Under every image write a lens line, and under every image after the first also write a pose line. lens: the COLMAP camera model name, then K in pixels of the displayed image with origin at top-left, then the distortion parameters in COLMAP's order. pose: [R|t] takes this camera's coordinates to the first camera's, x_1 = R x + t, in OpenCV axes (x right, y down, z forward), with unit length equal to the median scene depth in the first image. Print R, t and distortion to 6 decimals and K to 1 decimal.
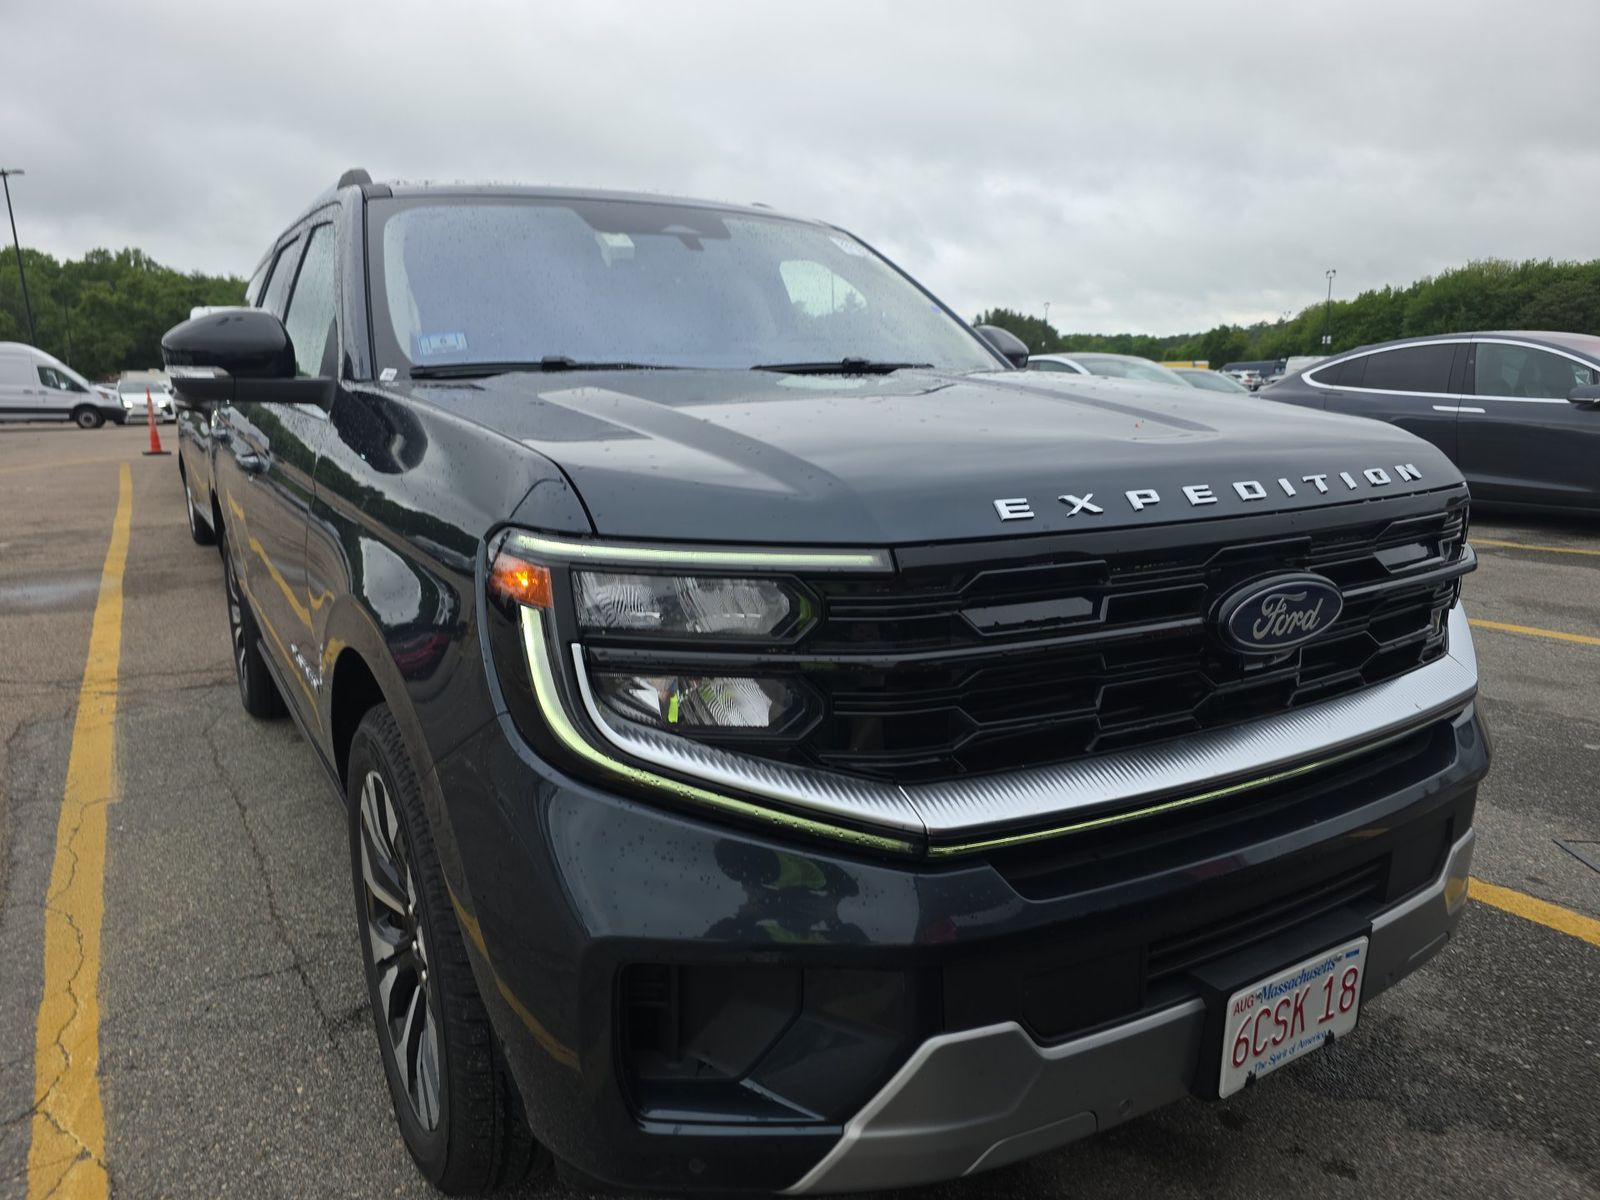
lens RADIAL K [[1073.8, 0, 757.6], [0, 1073.8, 608.2], [0, 0, 1]] dist [0.057120, -0.054552]
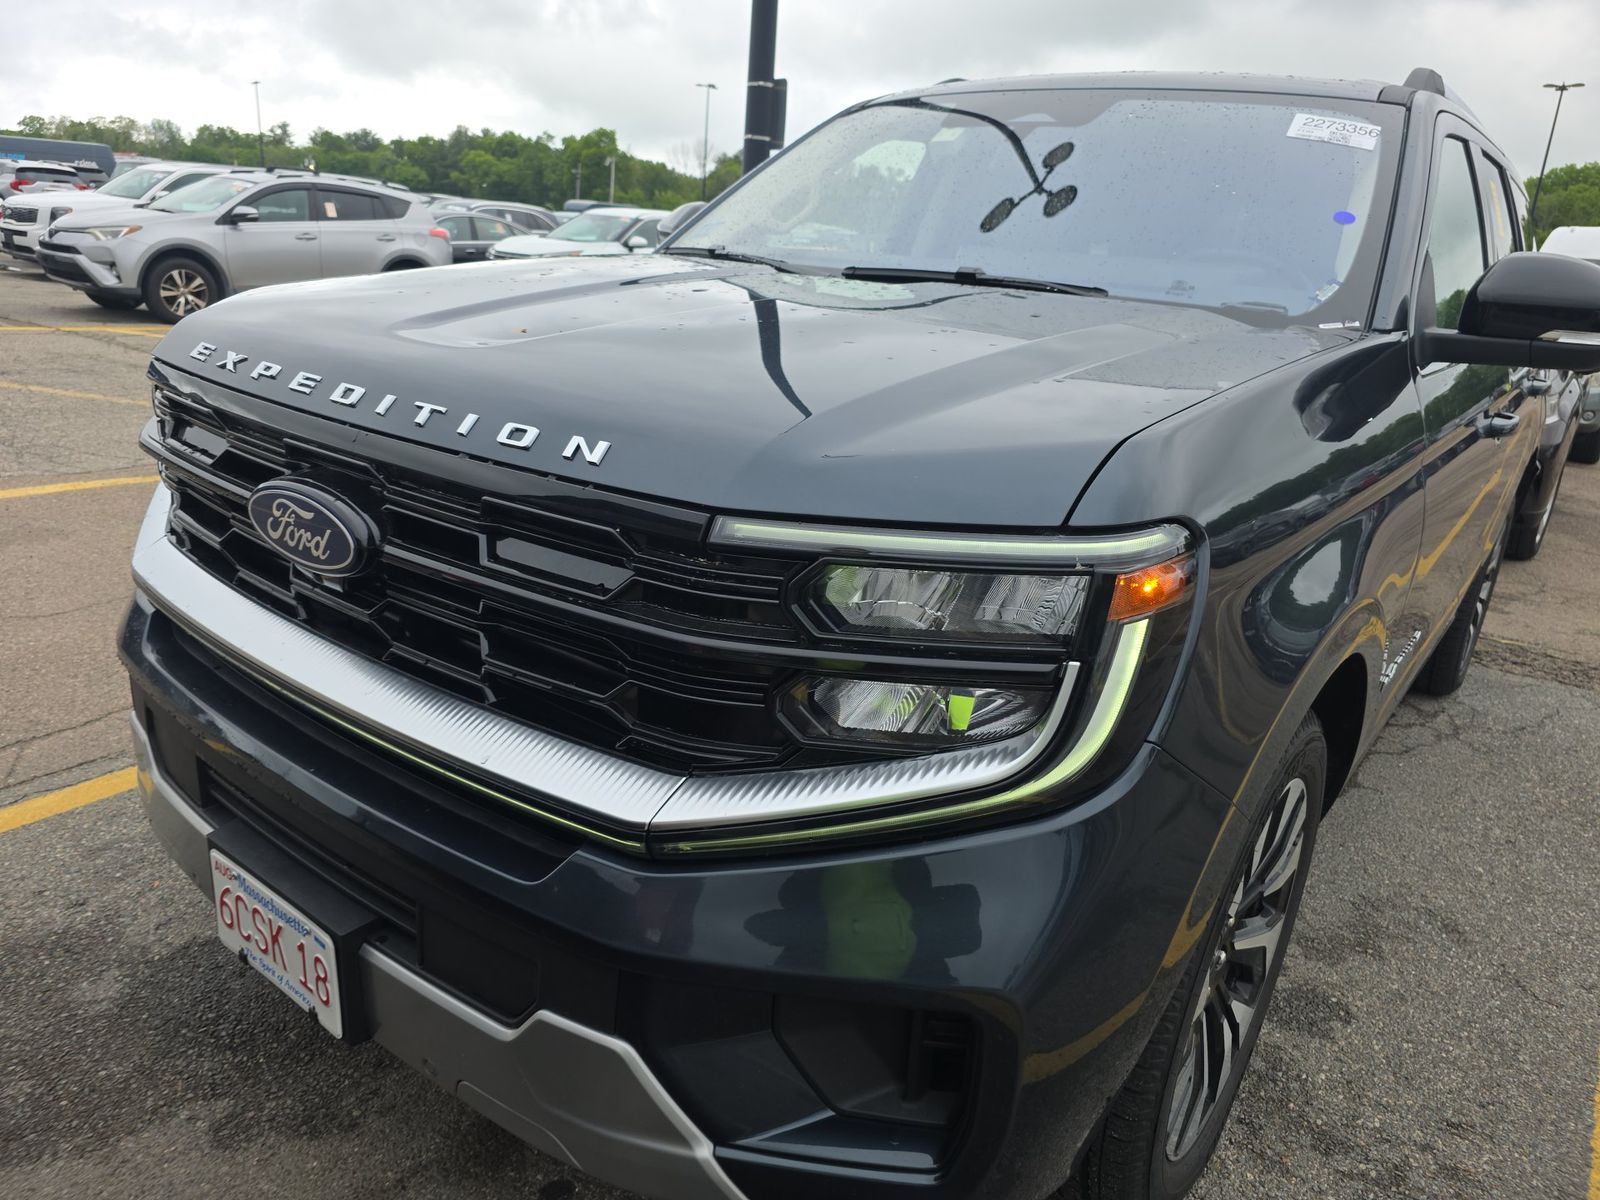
lens RADIAL K [[1046.9, 0, 725.9], [0, 1046.9, 602.9], [0, 0, 1]] dist [0.036565, -0.019756]
pose [[0.341397, 0.329799, -0.880159, 1.416072], [-0.278971, 0.929778, 0.240184, -0.250046], [0.897565, 0.163541, 0.409428, 0.972945]]
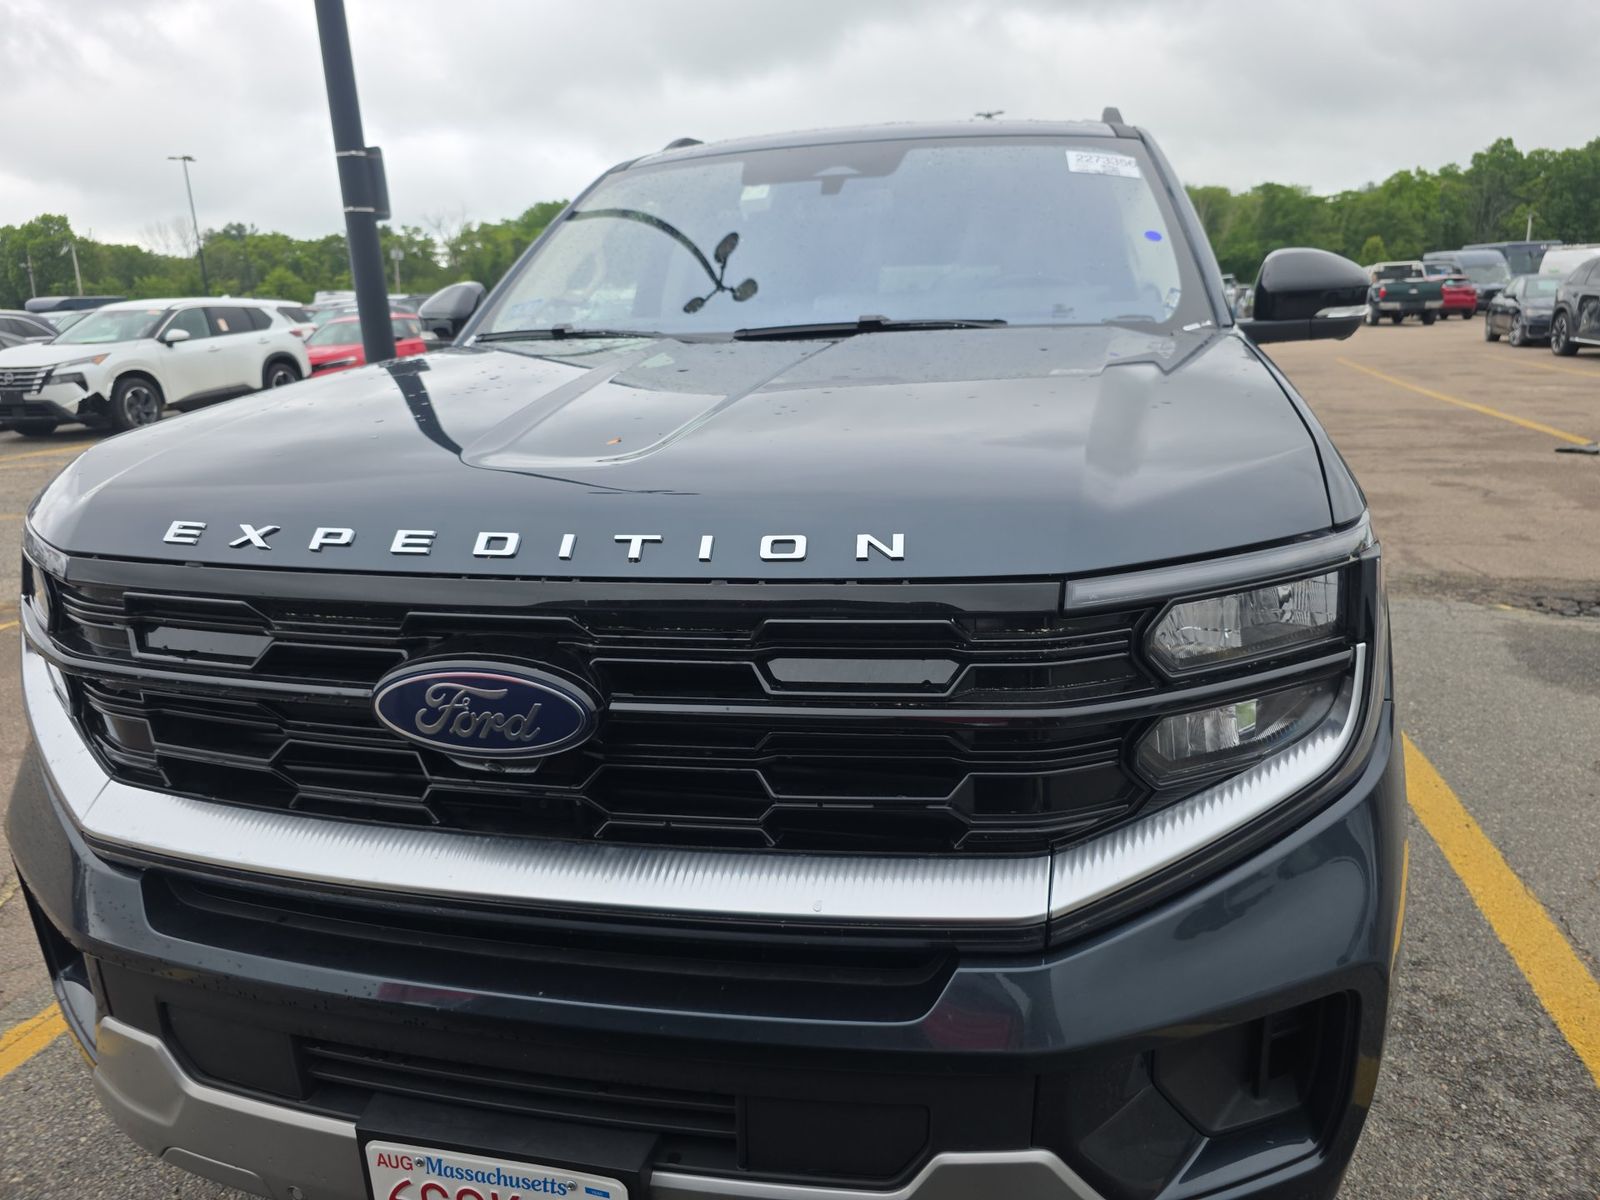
lens RADIAL K [[1073.8, 0, 757.6], [0, 1073.8, 608.2], [0, 0, 1]] dist [0.057120, -0.054552]
pose [[0.696733, 0.167545, -0.697490, 1.143186], [-0.118695, 0.985864, 0.118250, -0.179452], [0.707443, 0.000400, 0.706771, 0.606847]]
